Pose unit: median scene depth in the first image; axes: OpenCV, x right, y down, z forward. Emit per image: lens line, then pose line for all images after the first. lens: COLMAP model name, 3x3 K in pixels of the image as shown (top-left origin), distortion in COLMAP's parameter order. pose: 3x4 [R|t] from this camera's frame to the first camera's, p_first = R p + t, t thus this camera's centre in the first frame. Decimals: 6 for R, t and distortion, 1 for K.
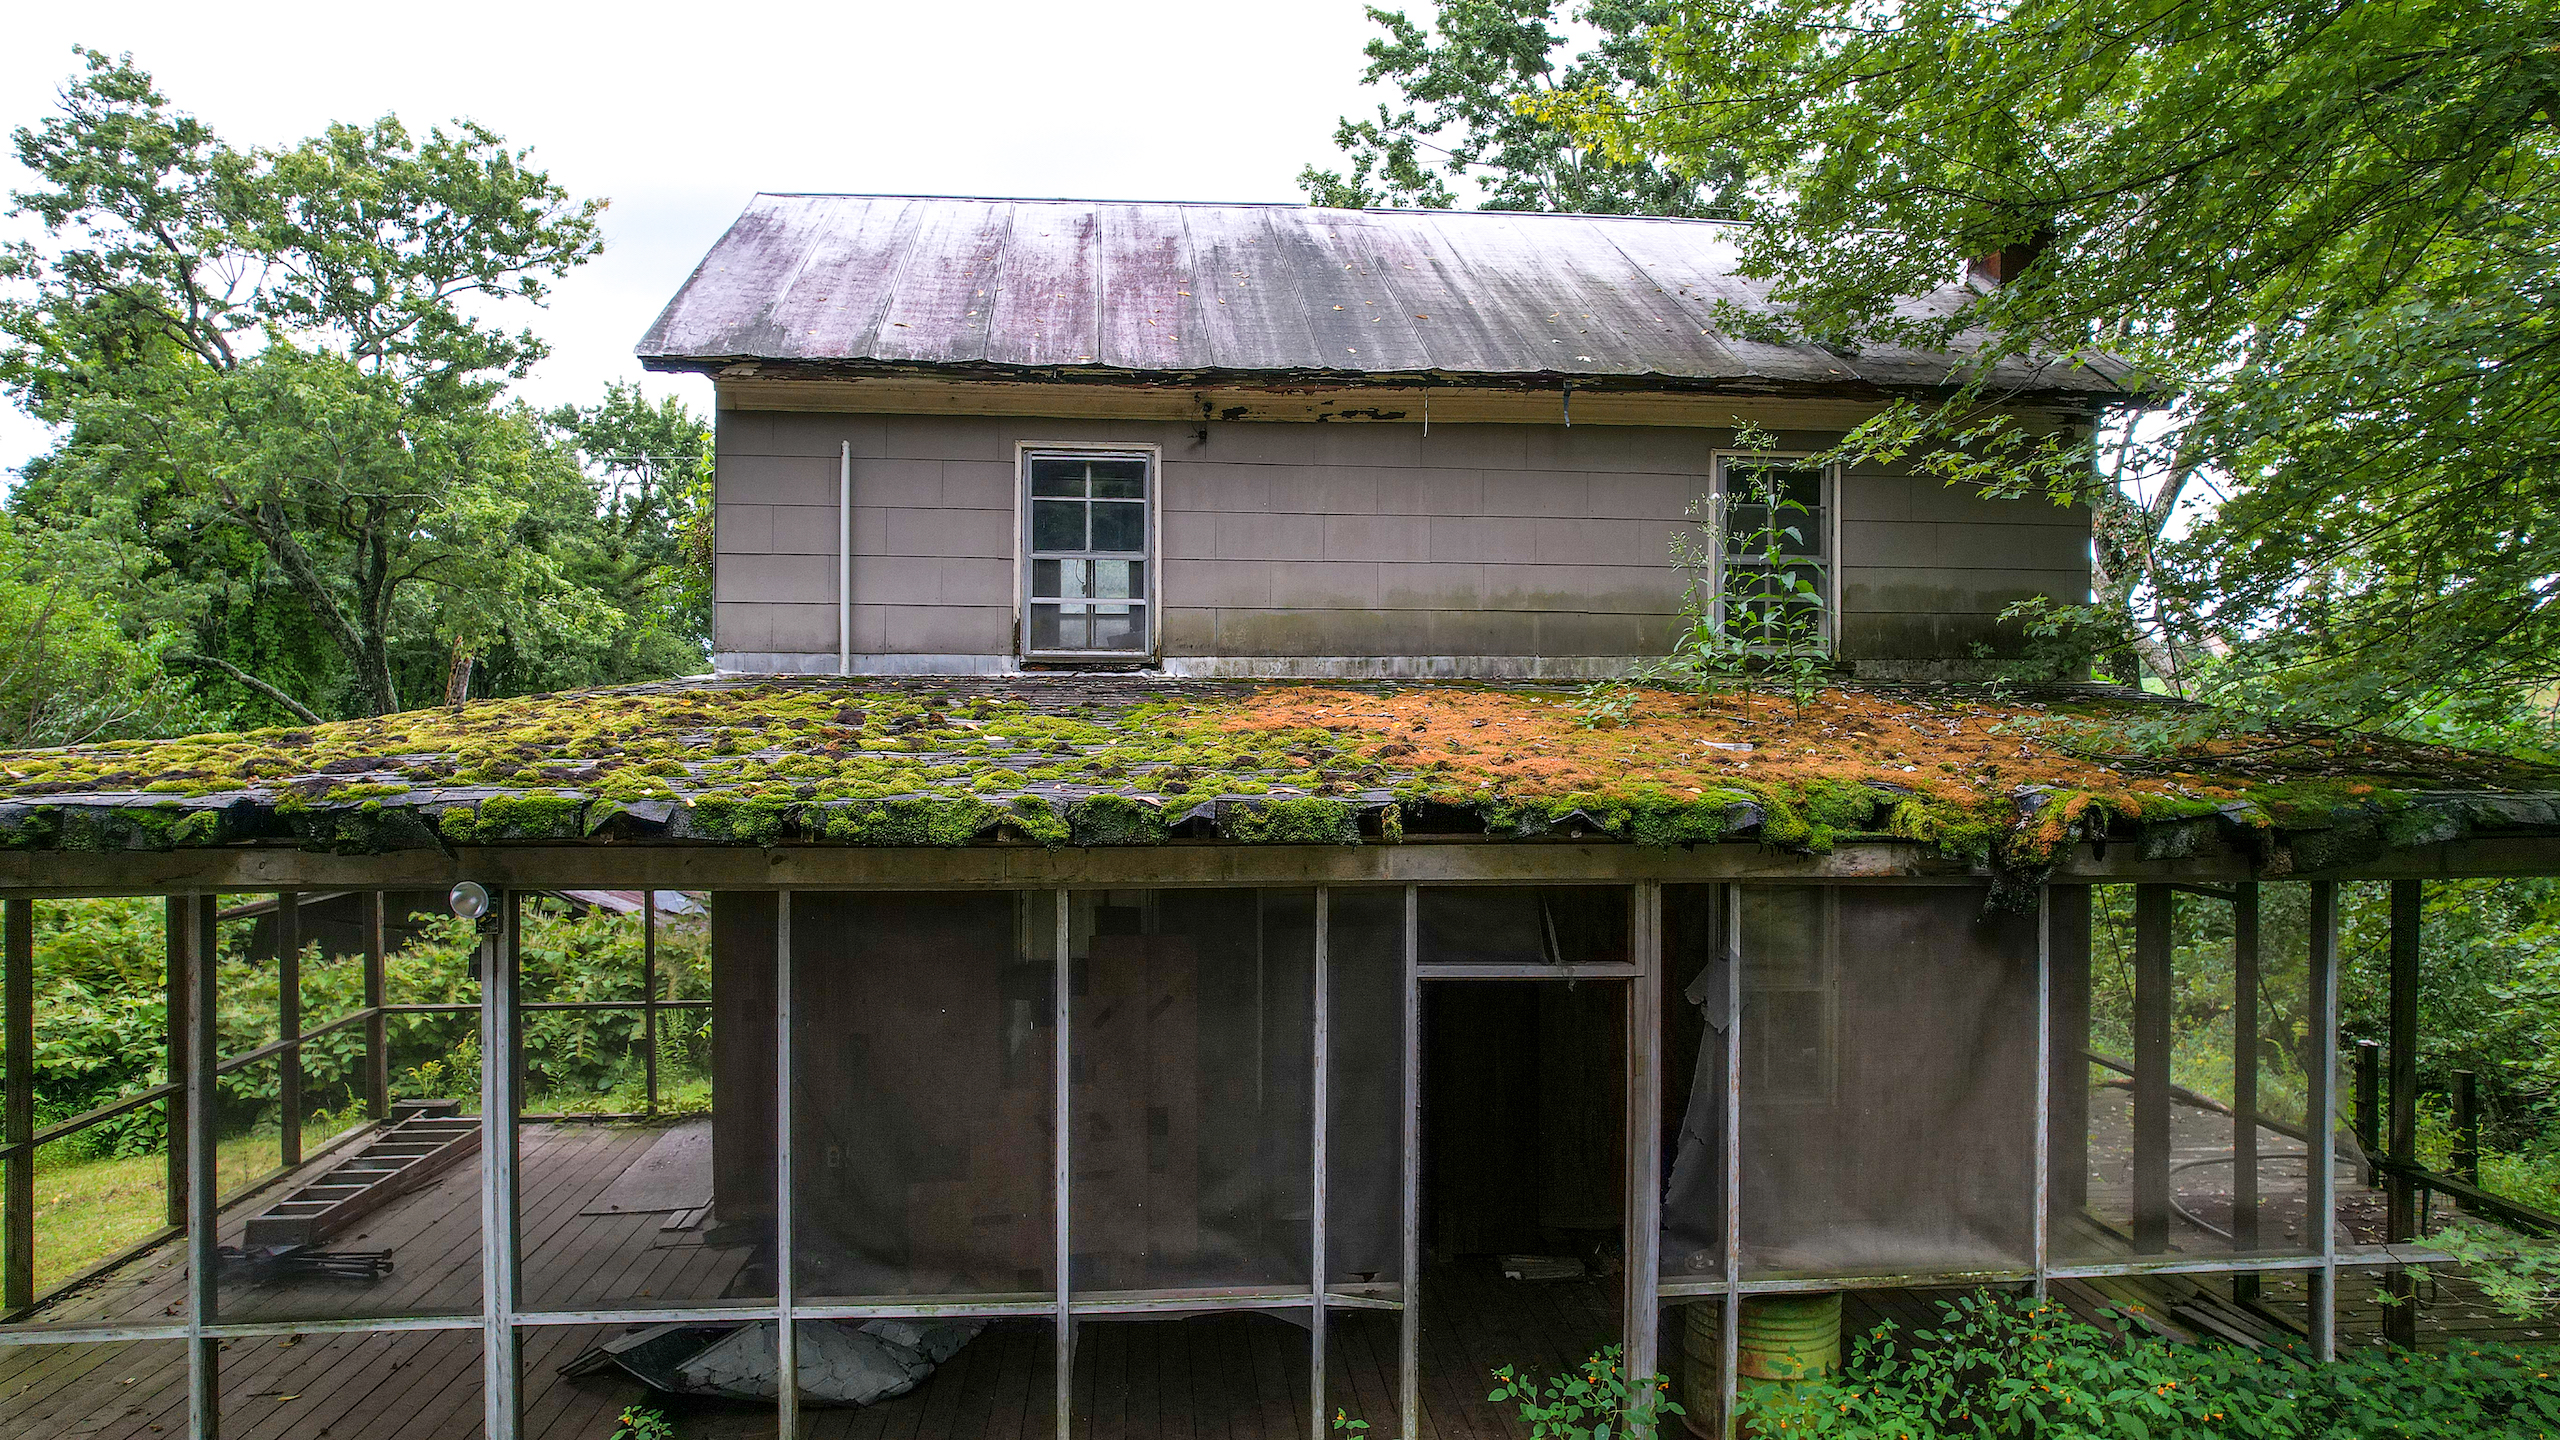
lens RADIAL K [[1633.4, 0, 1275.4], [0, 1633.4, 724.6], [0, 0, 1]] dist [-0.005267, 0.008508]
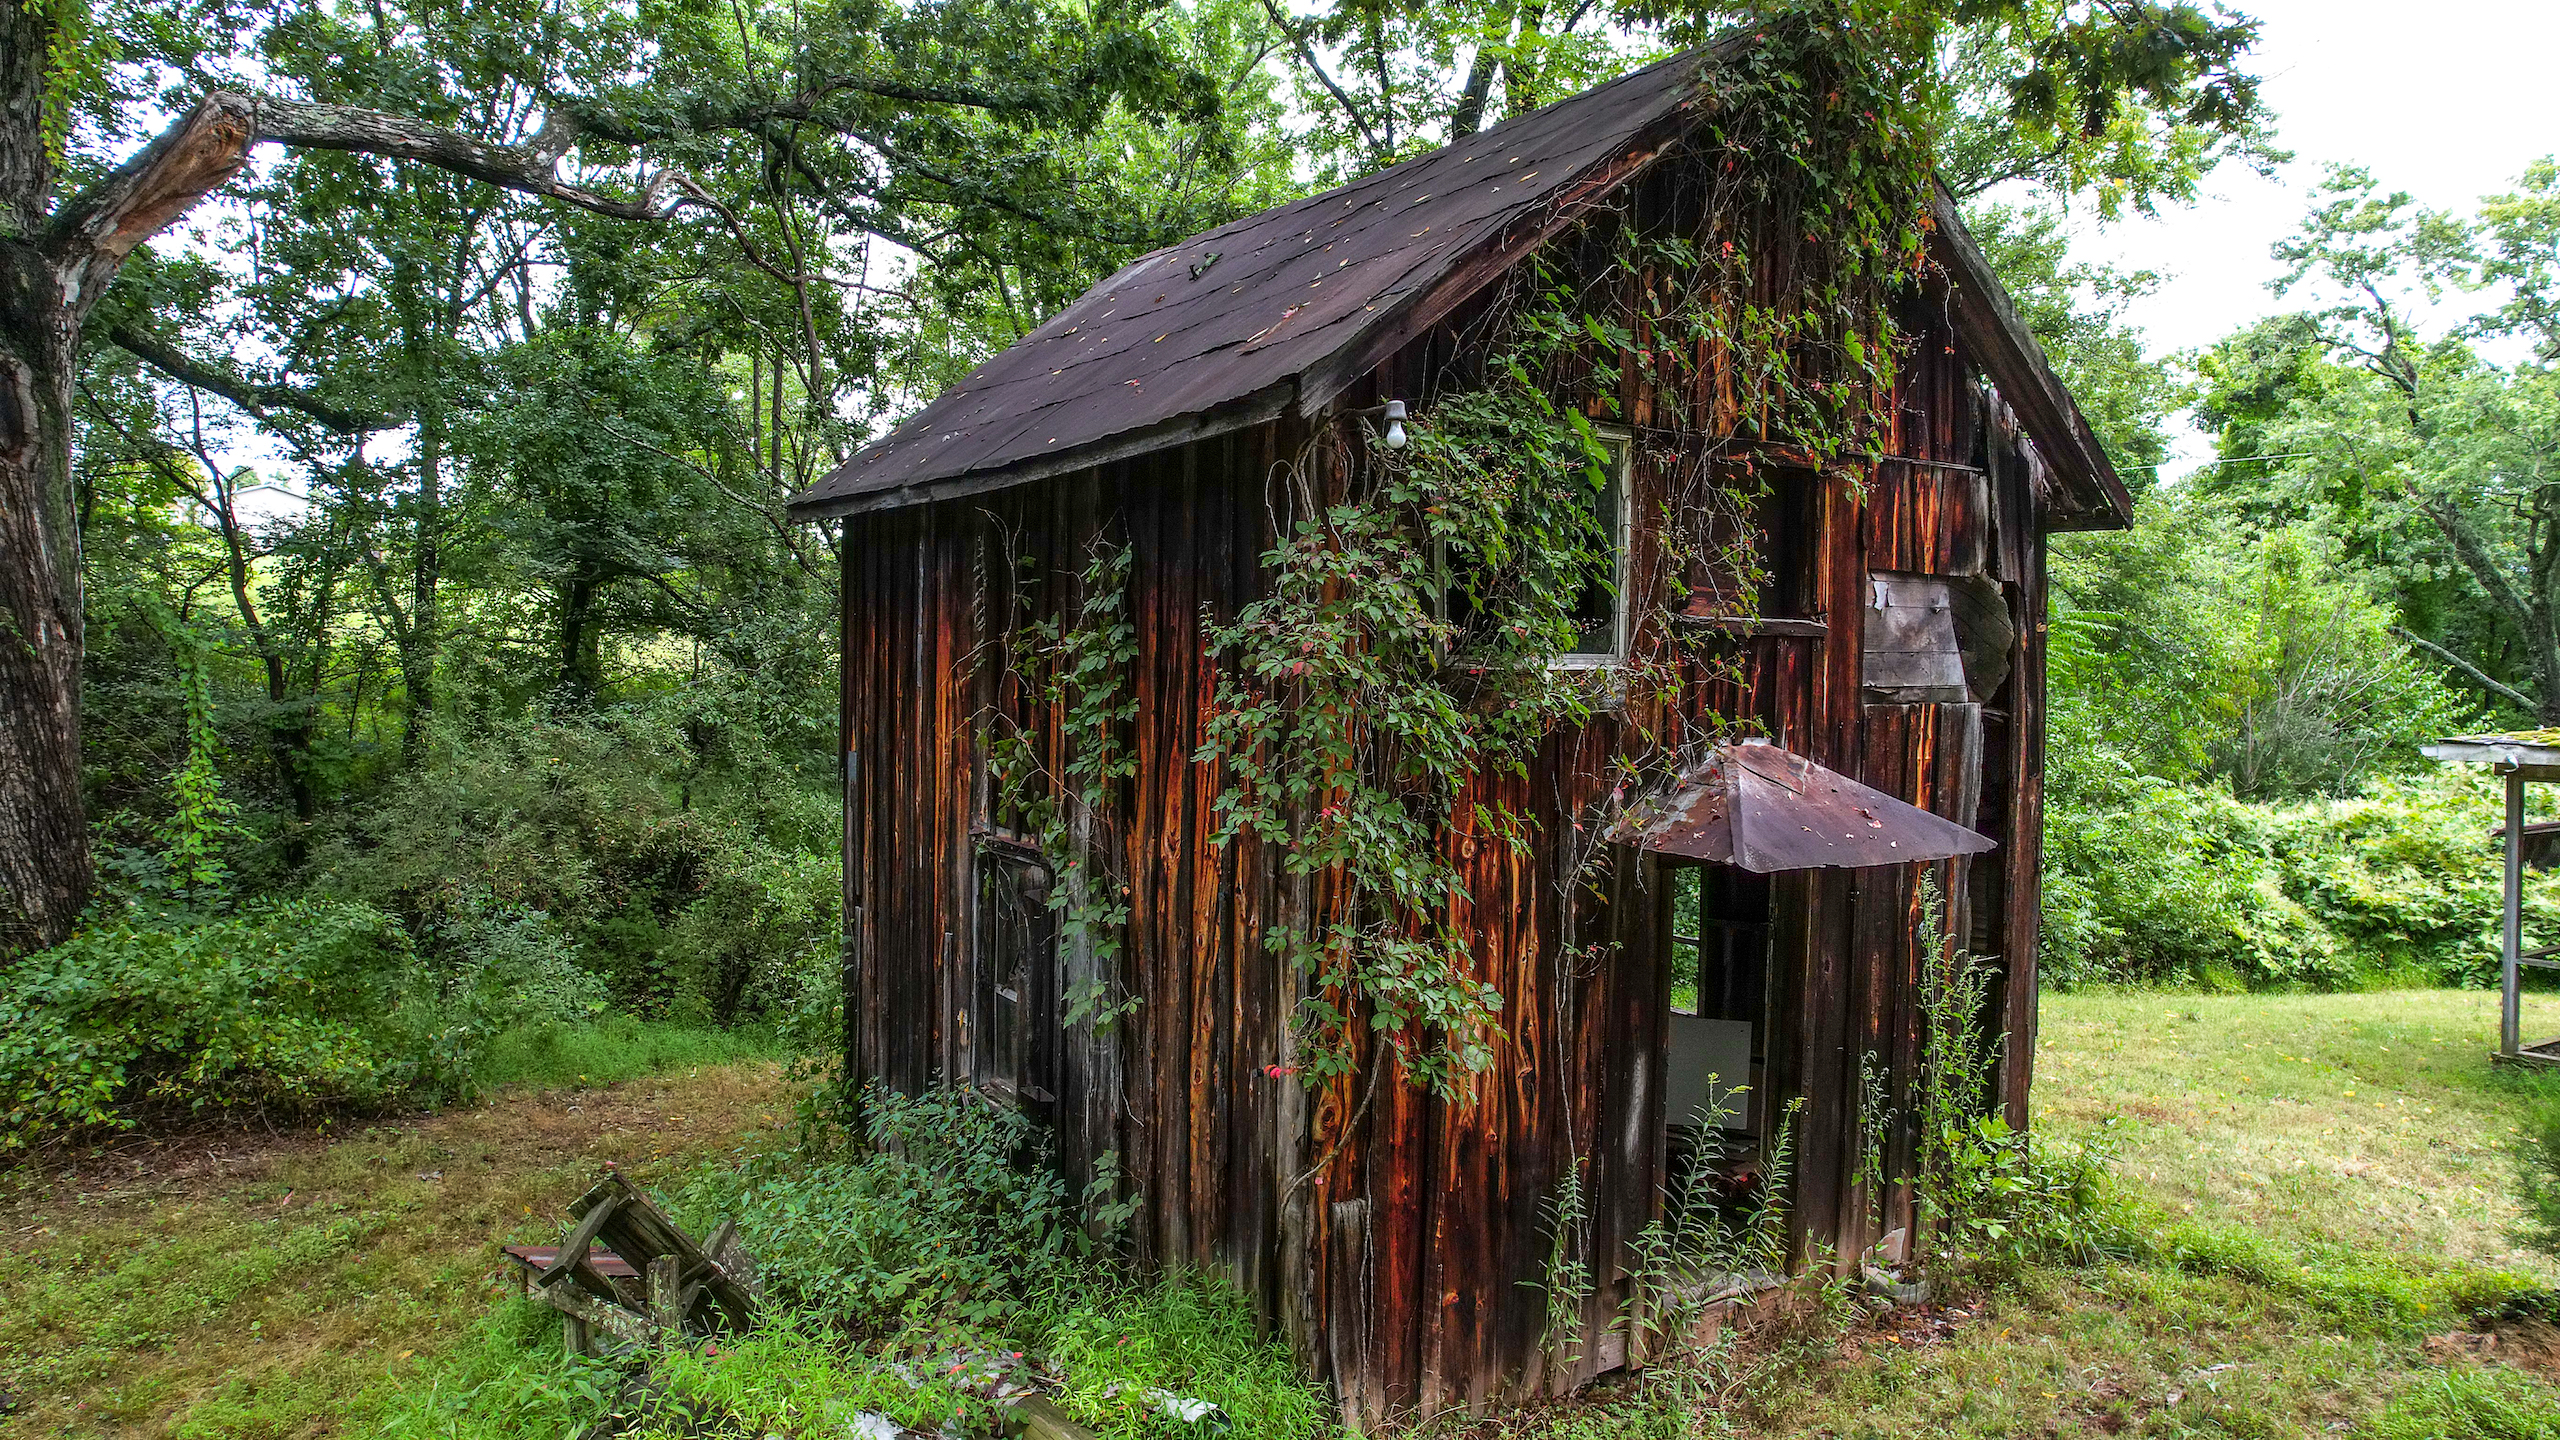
lens RADIAL K [[1633.4, 0, 1278.5], [0, 1633.4, 727.5], [0, 0, 1]] dist [-0.005267, 0.008508]
pose [[0.476075, 0.034668, -0.878721, 0.029457], [-0.003957, 0.999297, 0.037281, -0.008786], [0.879396, -0.014271, 0.475877, -0.338878]]
